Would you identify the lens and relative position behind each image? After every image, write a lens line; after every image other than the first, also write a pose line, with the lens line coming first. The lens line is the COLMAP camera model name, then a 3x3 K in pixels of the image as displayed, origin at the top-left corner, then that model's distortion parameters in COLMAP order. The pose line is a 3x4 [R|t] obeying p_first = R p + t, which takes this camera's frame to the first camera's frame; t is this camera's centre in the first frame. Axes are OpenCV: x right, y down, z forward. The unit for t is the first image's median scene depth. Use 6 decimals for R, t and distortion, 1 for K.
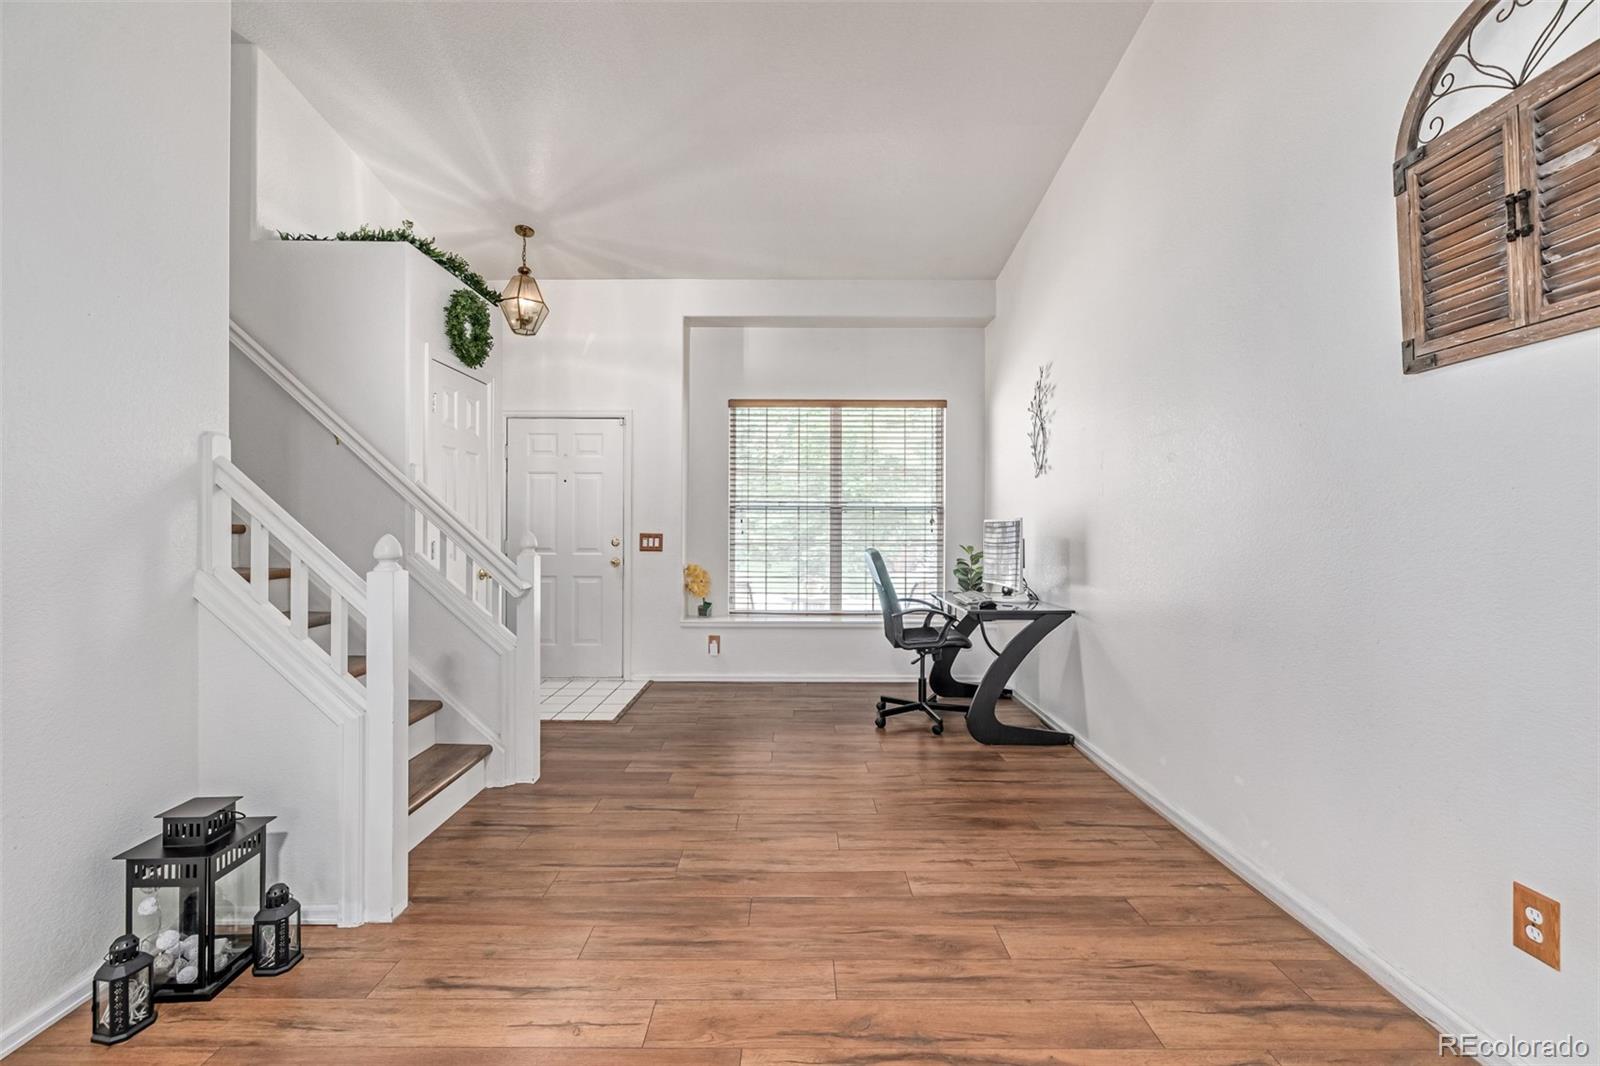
lens RADIAL K [[667.5, 0, 796.4], [0, 667.5, 525.0], [0, 0, 1]] dist [0.001879, 0.000354]
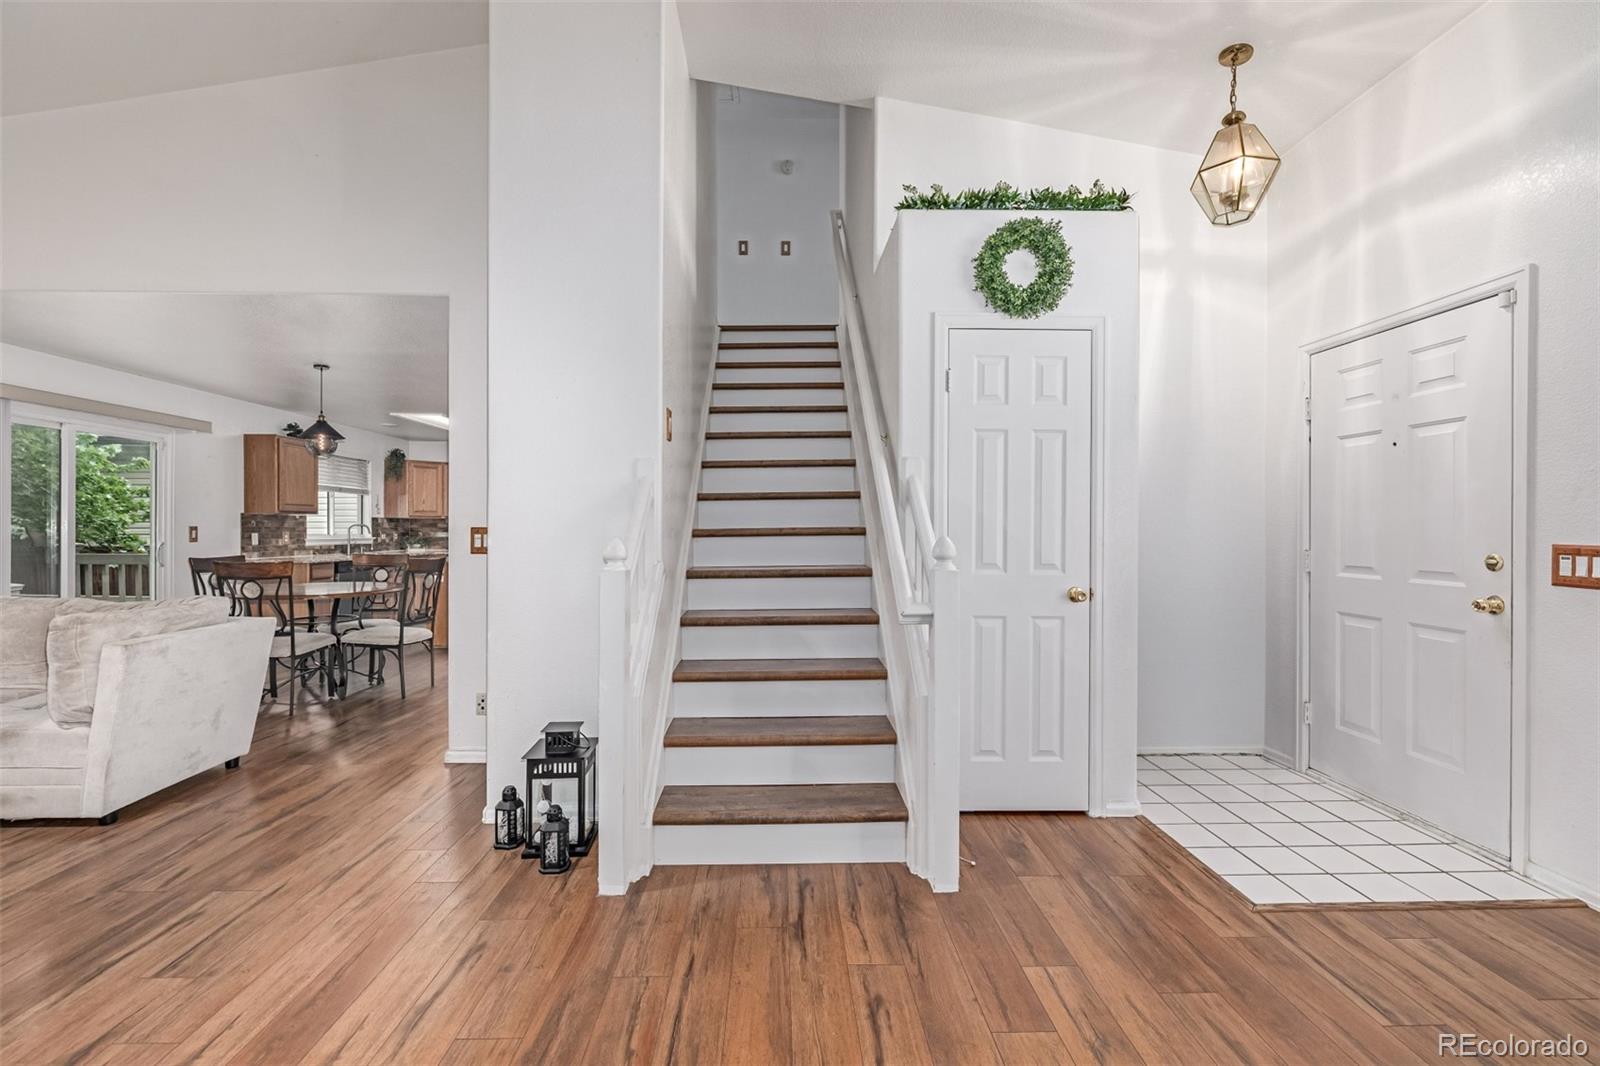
lens RADIAL K [[680.8, 0, 793.3], [0, 680.8, 529.0], [0, 0, 1]] dist [0.002510, -0.000445]
pose [[0.016733, -0.001467, -0.999859, 0.277831], [0.002456, 0.999996, -0.001426, 0.002823], [0.999857, -0.002432, 0.016736, 0.720059]]
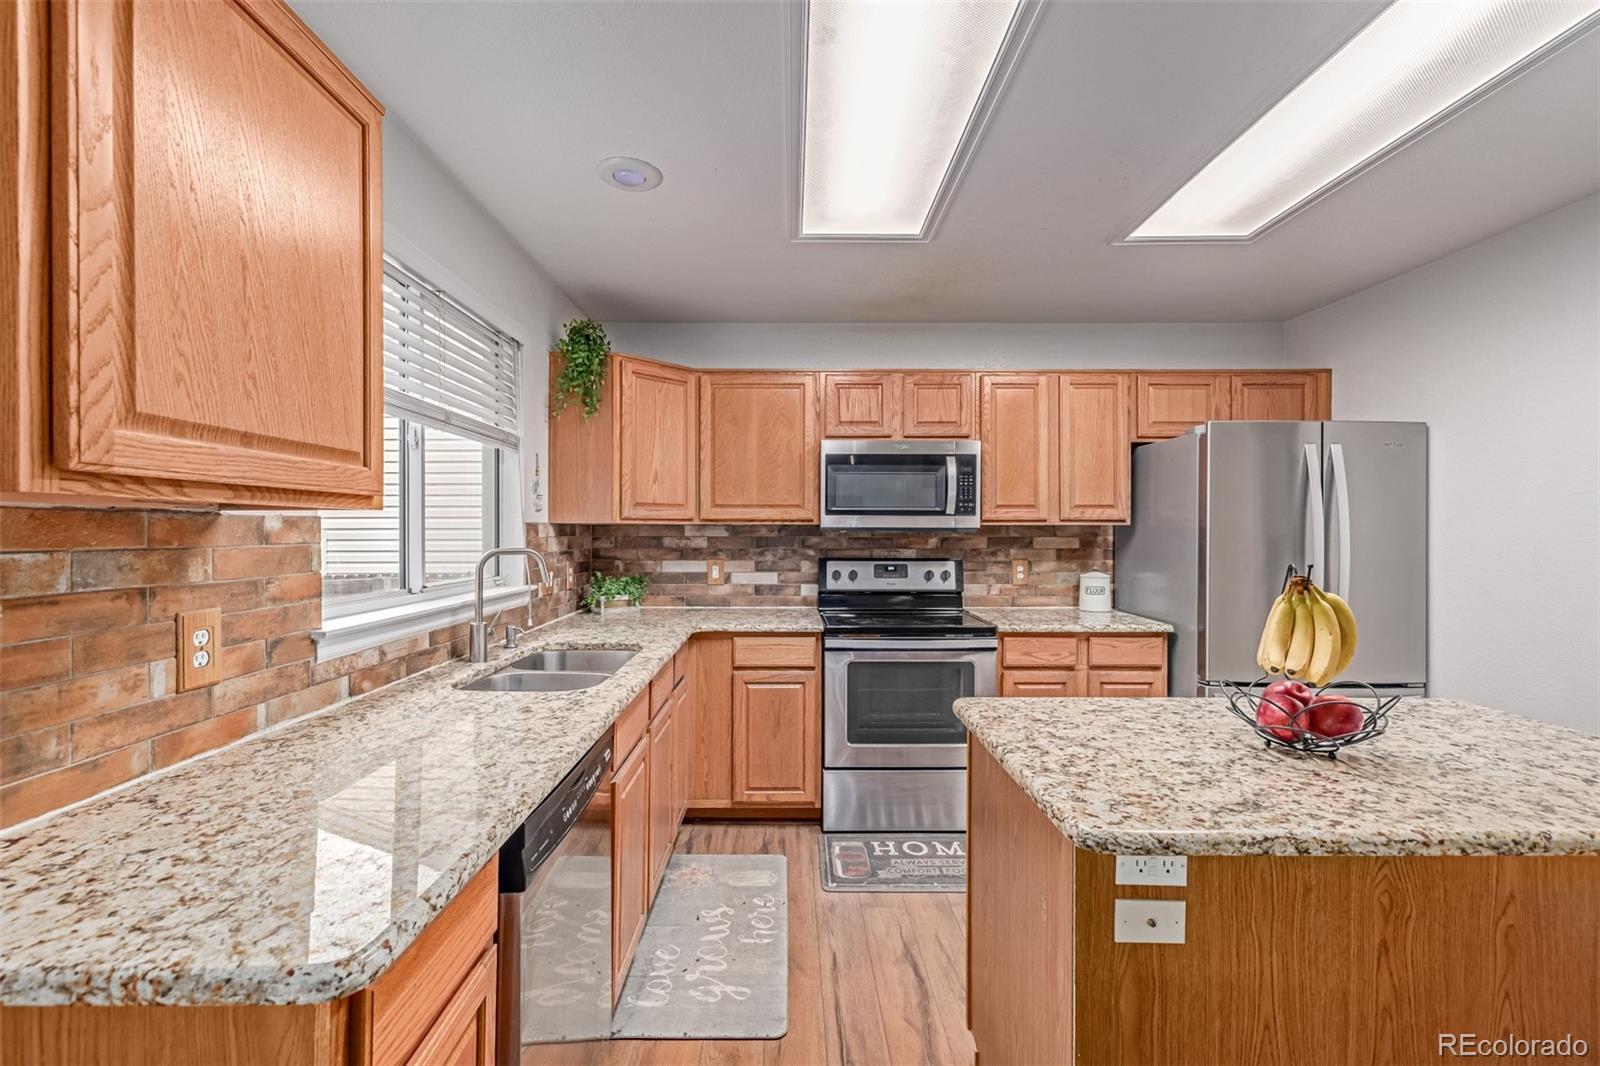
lens RADIAL K [[678.7, 0, 800.0], [0, 678.7, 533.0], [0, 0, 1]] dist [0.002036, 0.000105]
pose [[0.001663, 0.001380, -0.999998, -1.340316], [0.003290, 0.999994, 0.001385, -0.032809], [0.999993, -0.003292, 0.001658, -0.389372]]
